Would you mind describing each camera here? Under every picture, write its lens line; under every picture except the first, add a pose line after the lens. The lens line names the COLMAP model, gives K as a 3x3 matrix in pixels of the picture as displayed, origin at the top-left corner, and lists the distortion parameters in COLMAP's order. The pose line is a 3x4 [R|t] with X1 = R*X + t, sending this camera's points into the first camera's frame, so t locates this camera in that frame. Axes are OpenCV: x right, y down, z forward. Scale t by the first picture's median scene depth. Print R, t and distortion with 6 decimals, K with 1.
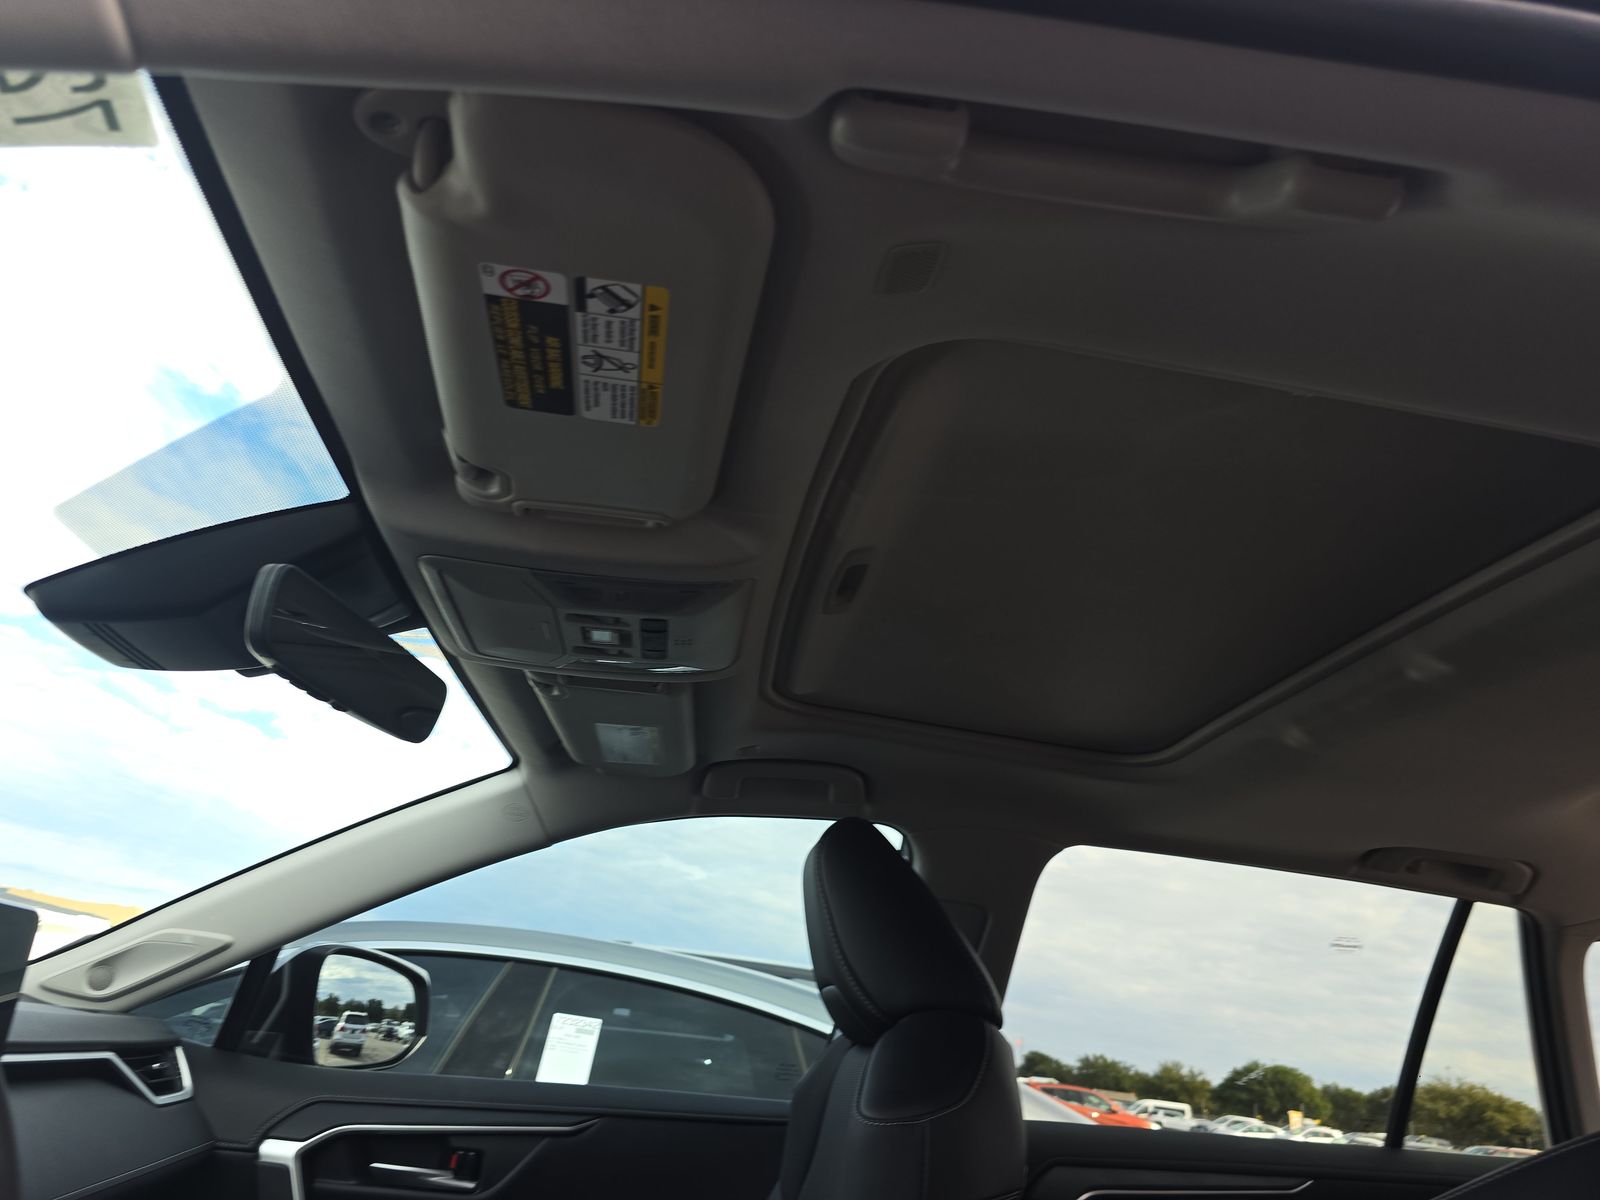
lens RADIAL K [[1073.4, 0, 800.0], [0, 1073.4, 600.0], [0, 0, 1]] dist [-0.018107, -0.002991]
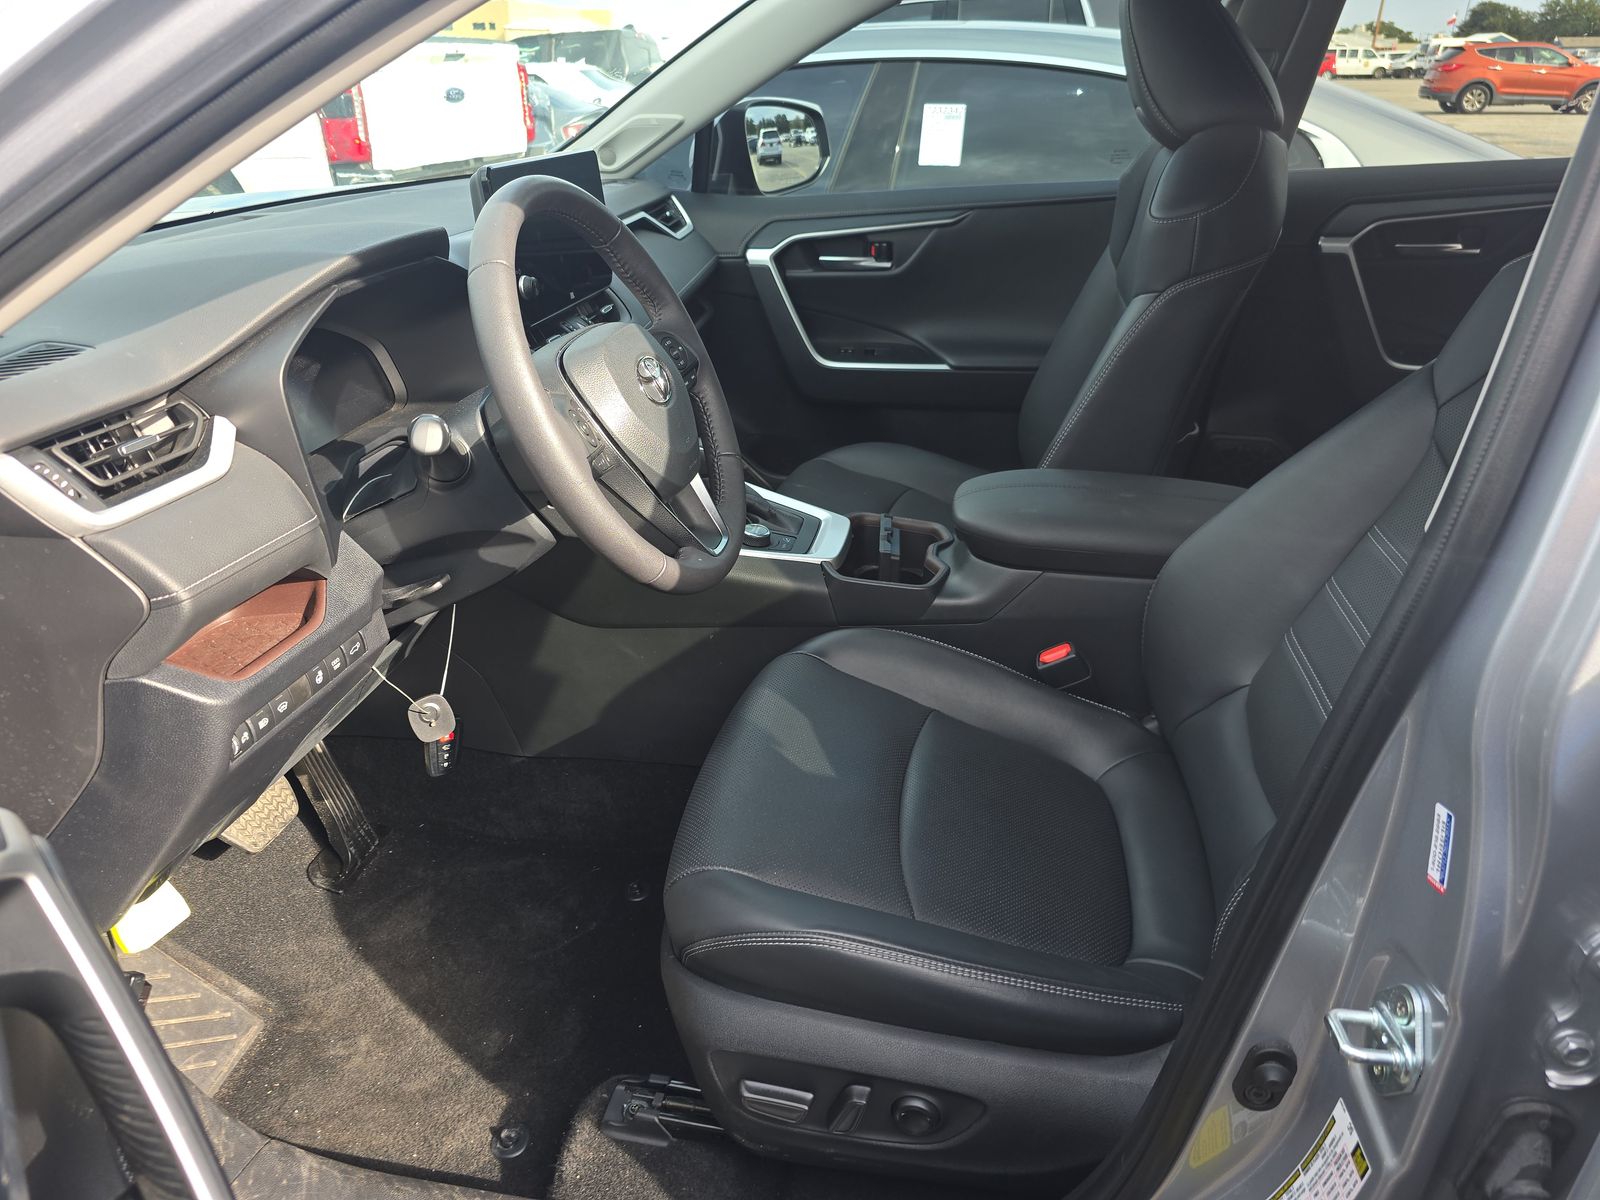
lens RADIAL K [[1073.4, 0, 800.0], [0, 1073.4, 600.0], [0, 0, 1]] dist [-0.018107, -0.002991]
pose [[0.942340, 0.030178, -0.333293, 0.073315], [0.234140, 0.652129, 0.721045, -0.218657], [0.239110, -0.757507, 0.607462, -0.244414]]
